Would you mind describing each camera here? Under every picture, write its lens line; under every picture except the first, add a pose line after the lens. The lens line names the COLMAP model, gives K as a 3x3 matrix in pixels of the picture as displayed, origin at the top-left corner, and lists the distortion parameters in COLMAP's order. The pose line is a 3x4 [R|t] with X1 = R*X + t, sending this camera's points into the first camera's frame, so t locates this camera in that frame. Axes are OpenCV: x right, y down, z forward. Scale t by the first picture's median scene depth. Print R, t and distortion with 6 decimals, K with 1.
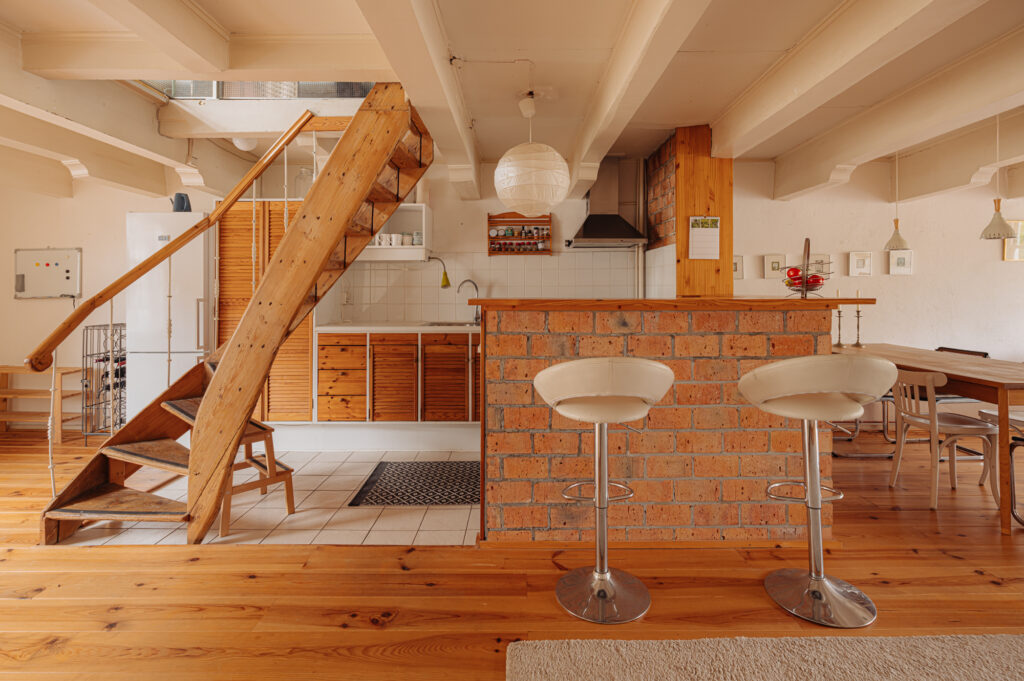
lens RADIAL K [[490.0, 0, 520.0], [0, 490.0, 286.3], [0, 0, 1]] dist [0.002246, 0.000158]
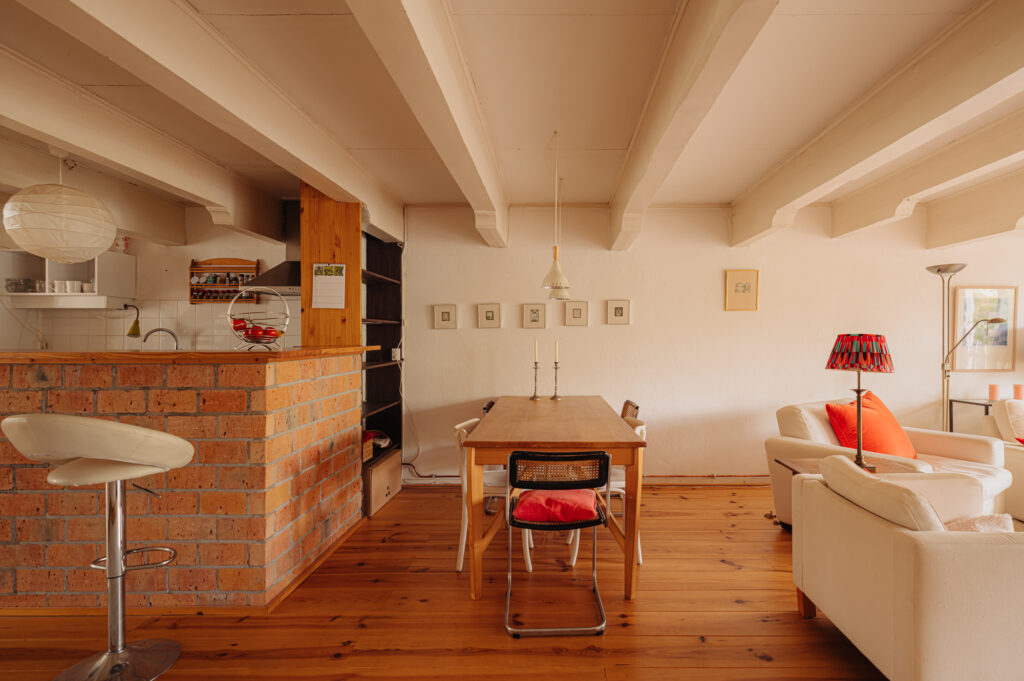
lens RADIAL K [[488.6, 0, 557.3], [0, 488.6, 340.9], [0, 0, 1]] dist [0.000137, -0.000016]
pose [[0.999985, 0.003518, 0.004169, 1.029782], [-0.003582, 0.999875, 0.015377, -0.010094], [-0.004115, -0.015392, 0.999873, 0.054602]]
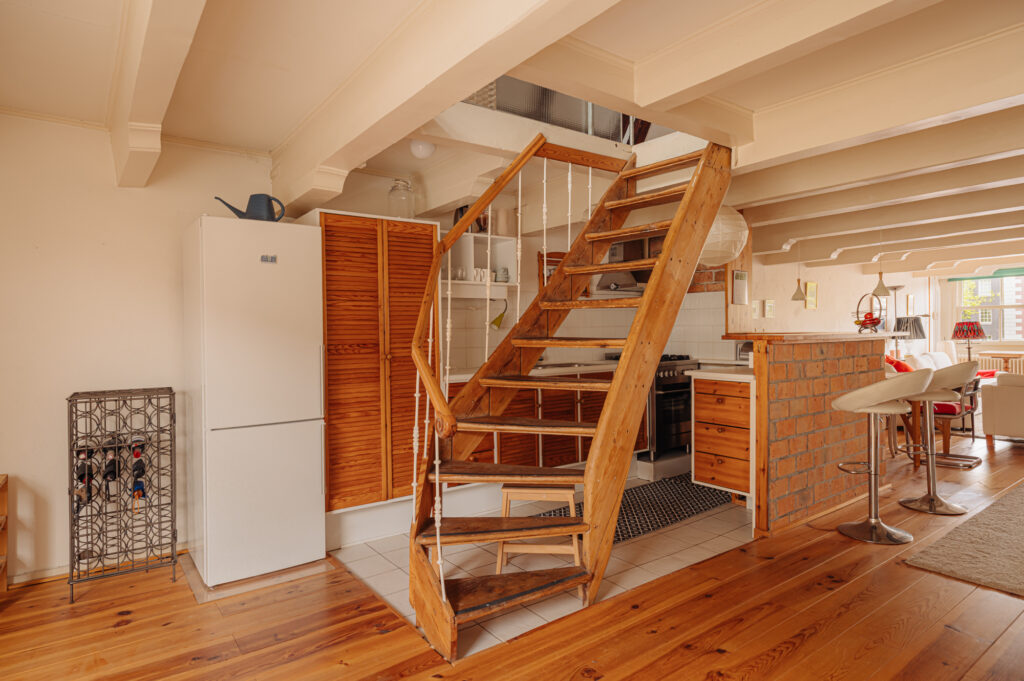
lens RADIAL K [[577.1, 0, 512.0], [0, 577.1, 340.5], [0, 0, 1]] dist [0.002872, 0.000865]
pose [[0.802008, -0.017732, 0.597050, -1.252167], [0.007620, 0.999782, 0.019457, 0.004761], [-0.597265, -0.011056, 0.801968, 0.191825]]
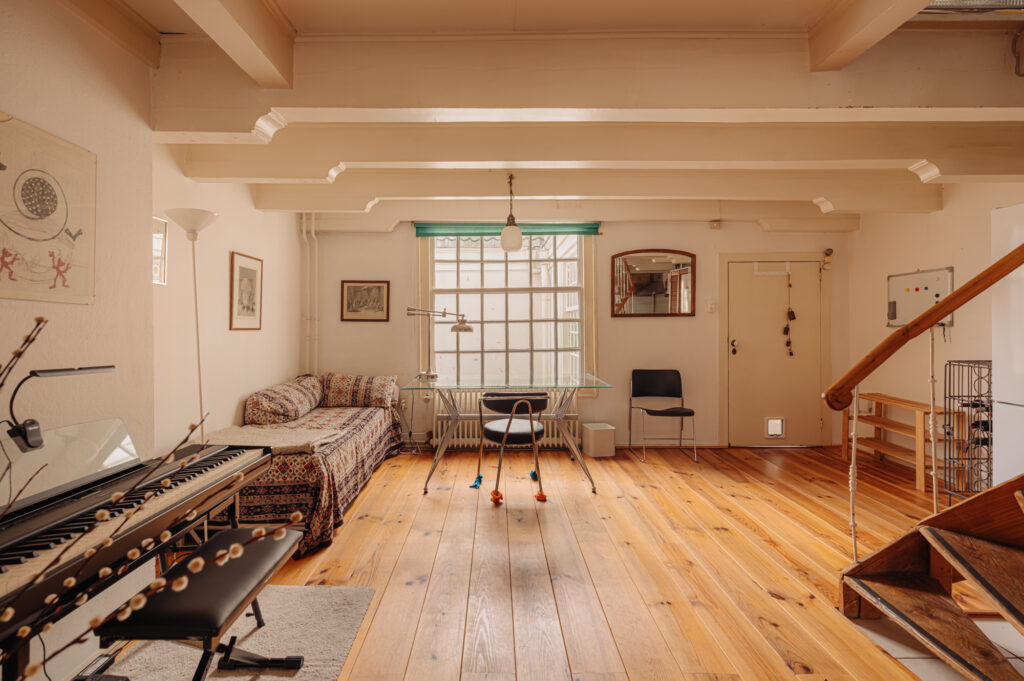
lens RADIAL K [[476.6, 0, 495.4], [0, 476.6, 328.0], [0, 0, 1]] dist [0.002451, -0.000975]
pose [[-0.002514, 0.012601, -0.999917, -0.117462], [0.016061, 0.999792, 0.012559, 0.006012], [0.999868, -0.016028, -0.002716, 0.350199]]
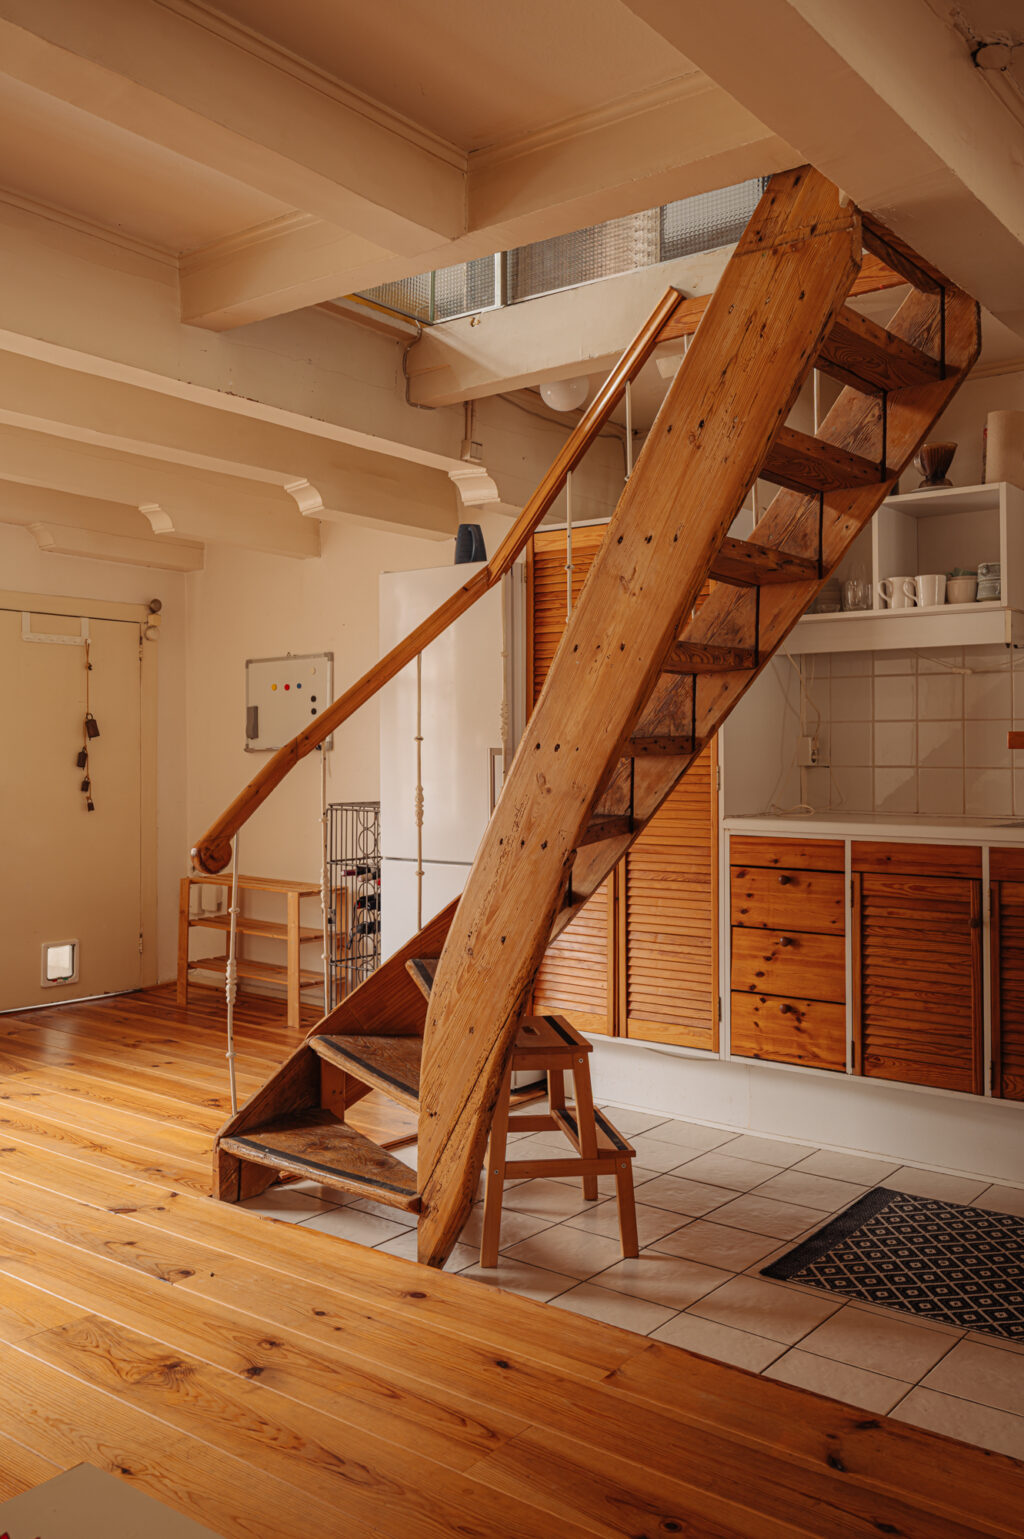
lens RADIAL K [[1311.6, 0, 511.6], [0, 1311.6, 718.9], [0, 0, 1]] dist [0.008132, 0.005859]
pose [[0.791695, -0.013373, -0.610770, 0.144795], [0.002614, 0.999825, -0.018502, 0.027141], [0.610911, 0.013052, 0.791592, 0.049420]]
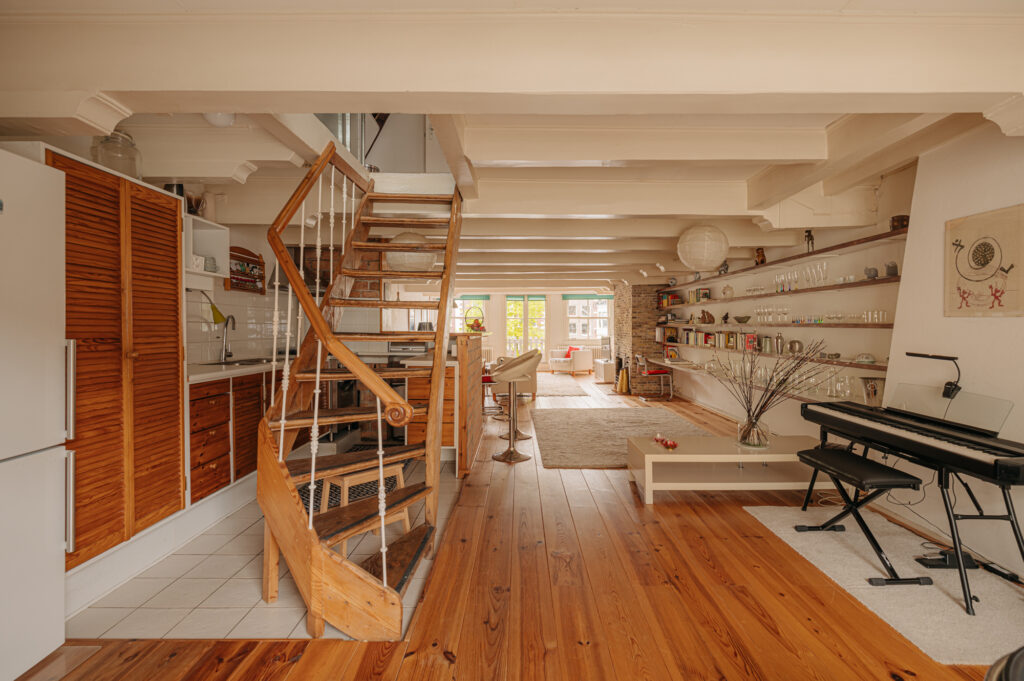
lens RADIAL K [[472.9, 0, 517.6], [0, 472.9, 329.4], [0, 0, 1]] dist [-0.001099, -0.000120]
pose [[-0.001907, 0.001572, 0.999997, -1.534471], [-0.013466, 0.999908, -0.001597, 0.011363], [-0.999908, -0.013469, -0.001886, 0.711472]]
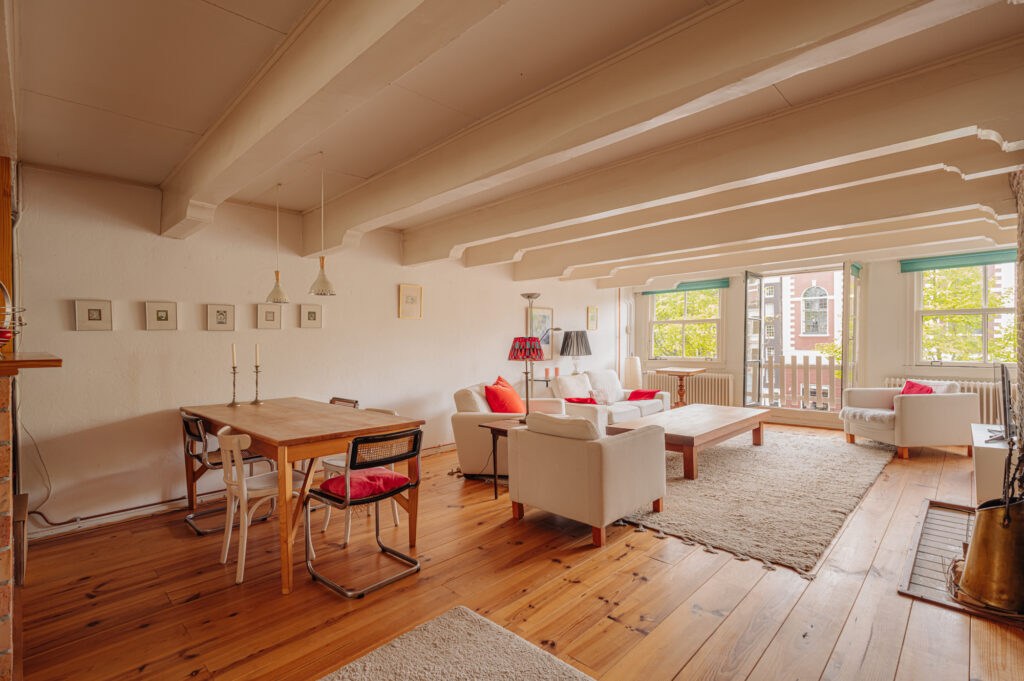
lens RADIAL K [[477.3, 0, 512.0], [0, 477.3, 340.5], [0, 0, 1]] dist [-0.000925, 0.000057]
pose [[0.695534, -0.000693, 0.718493, 0.557119], [-0.003588, 0.999984, 0.004438, -0.006933], [-0.718484, -0.005665, 0.695520, 0.014056]]
